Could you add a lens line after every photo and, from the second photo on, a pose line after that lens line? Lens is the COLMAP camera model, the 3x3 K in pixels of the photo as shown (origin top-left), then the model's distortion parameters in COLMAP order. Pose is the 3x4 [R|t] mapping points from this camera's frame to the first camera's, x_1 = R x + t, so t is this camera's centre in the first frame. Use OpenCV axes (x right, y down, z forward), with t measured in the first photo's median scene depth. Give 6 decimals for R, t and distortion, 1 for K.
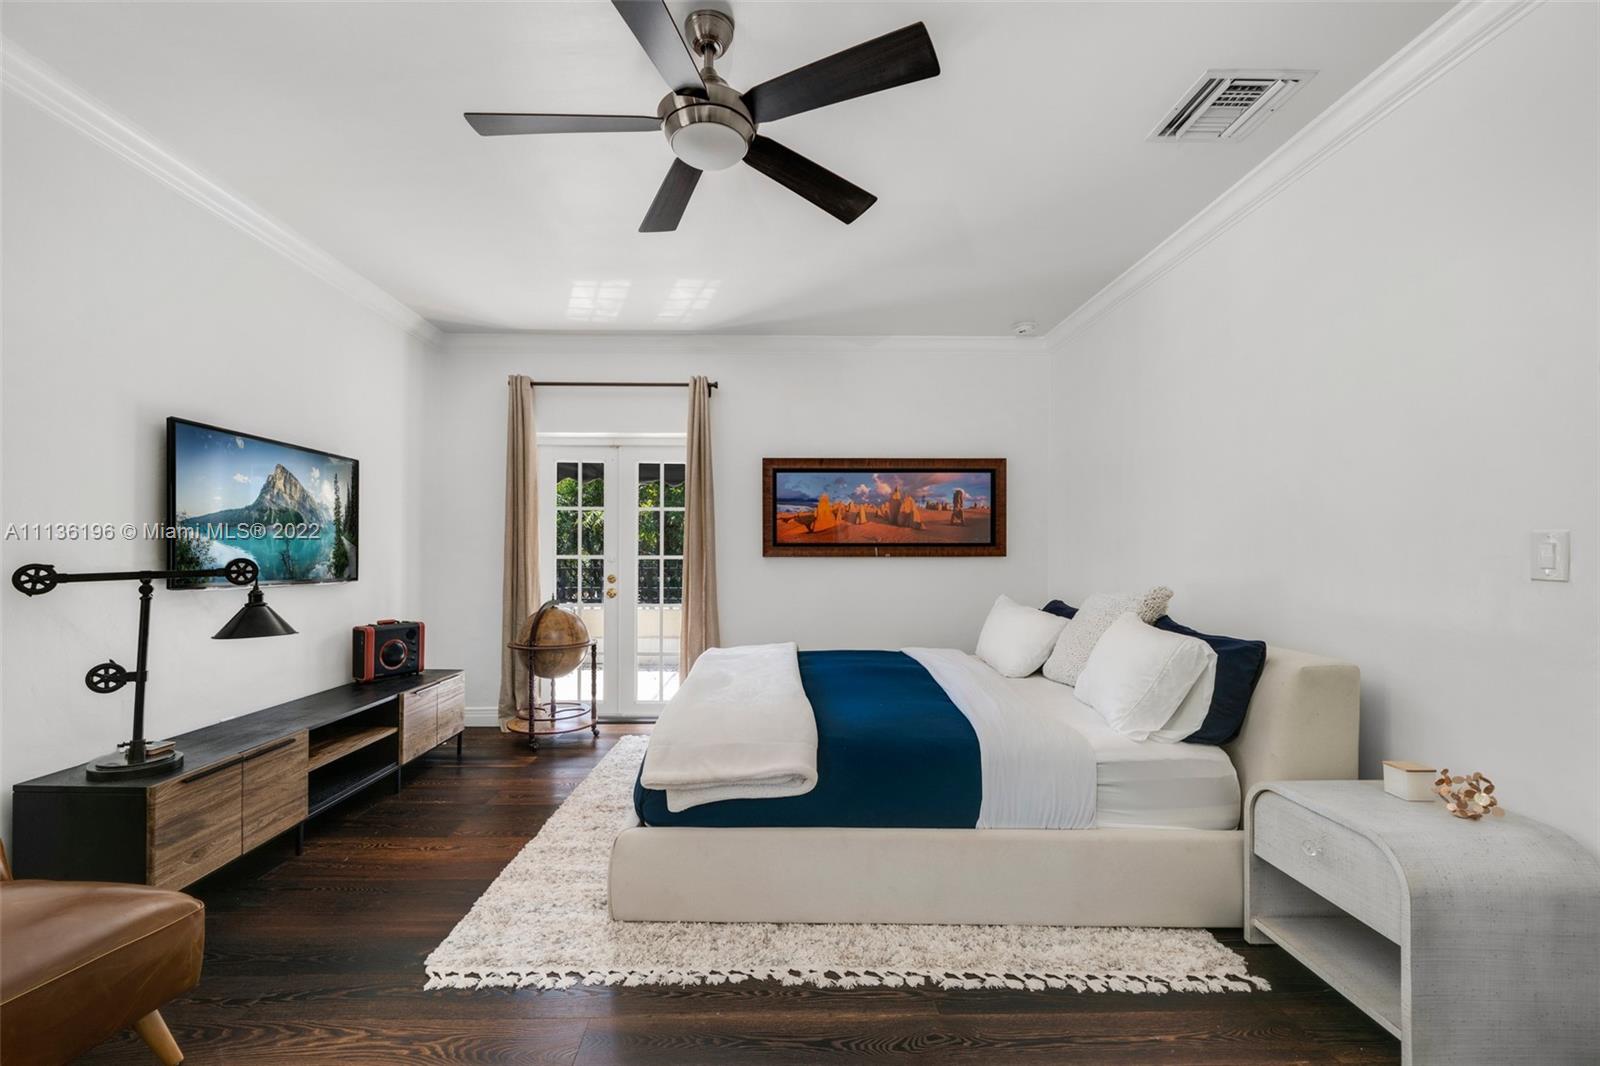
lens RADIAL K [[675.6, 0, 797.3], [0, 675.6, 557.1], [0, 0, 1]] dist [0.001229, 0.000133]
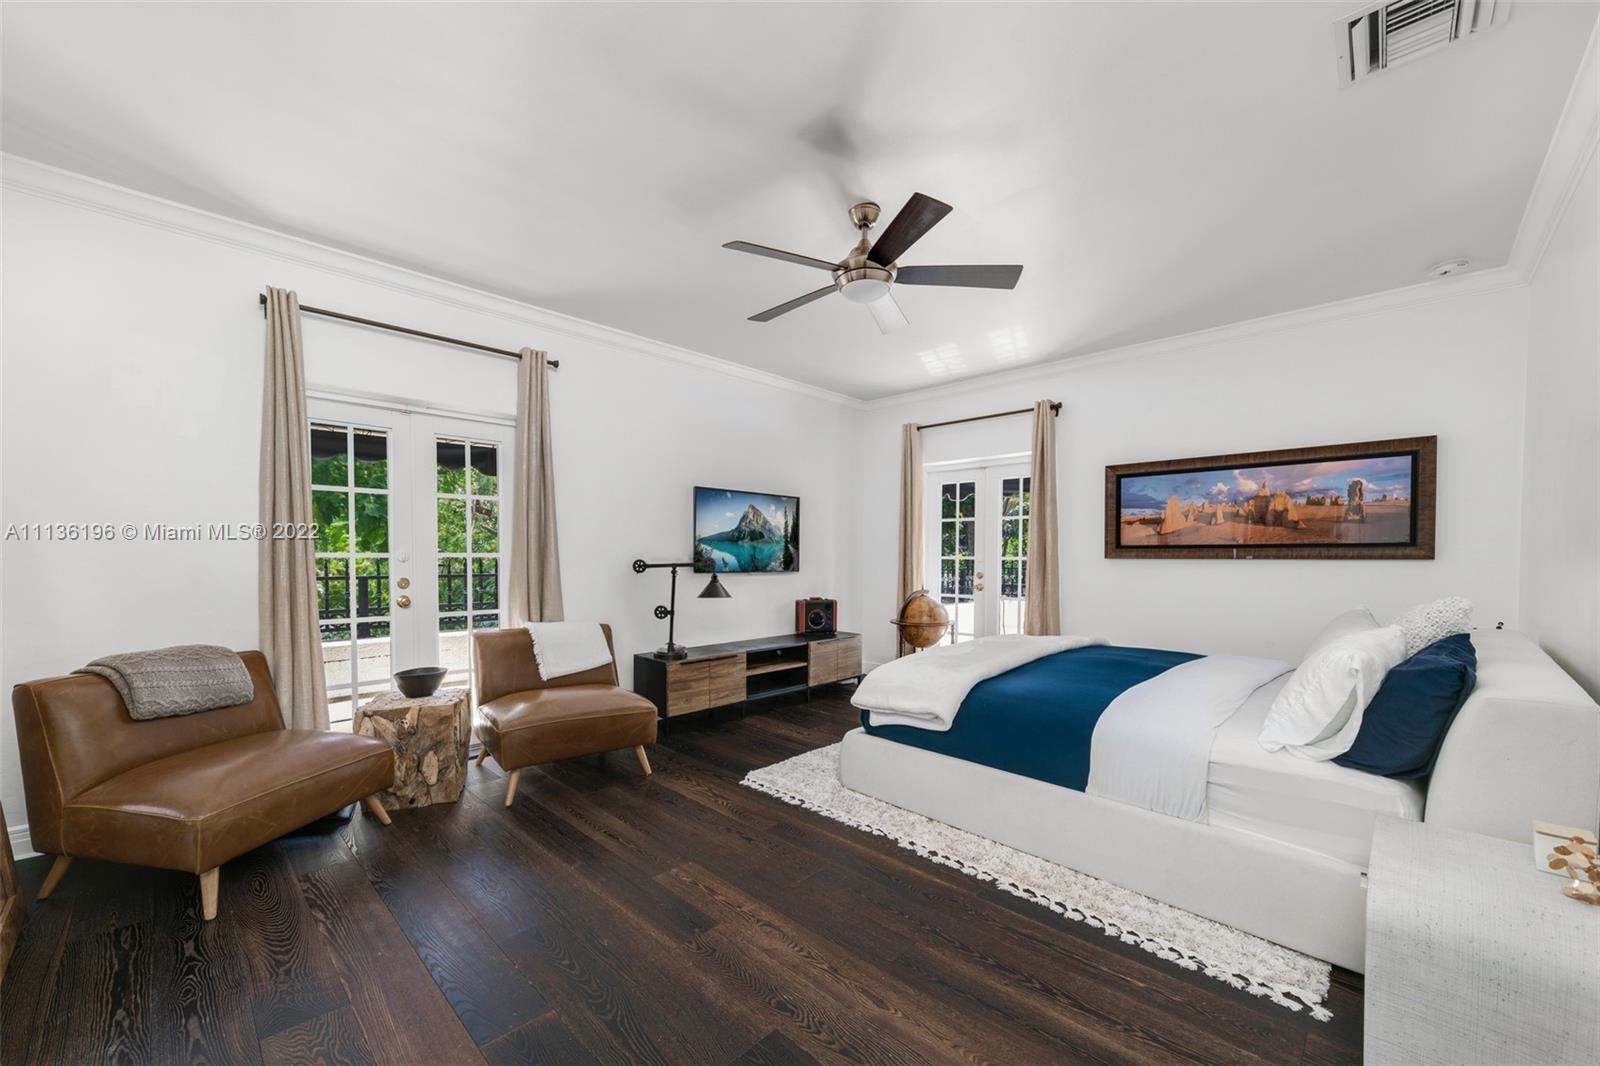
lens RADIAL K [[625.8, 0, 799.5], [0, 625.8, 576.6], [0, 0, 1]] dist [-0.001332, -0.000097]
pose [[0.707028, 0.025379, -0.706730, 0.426060], [-0.004309, 0.999492, 0.031582, -0.001090], [0.707172, -0.019284, 0.706778, -0.064046]]
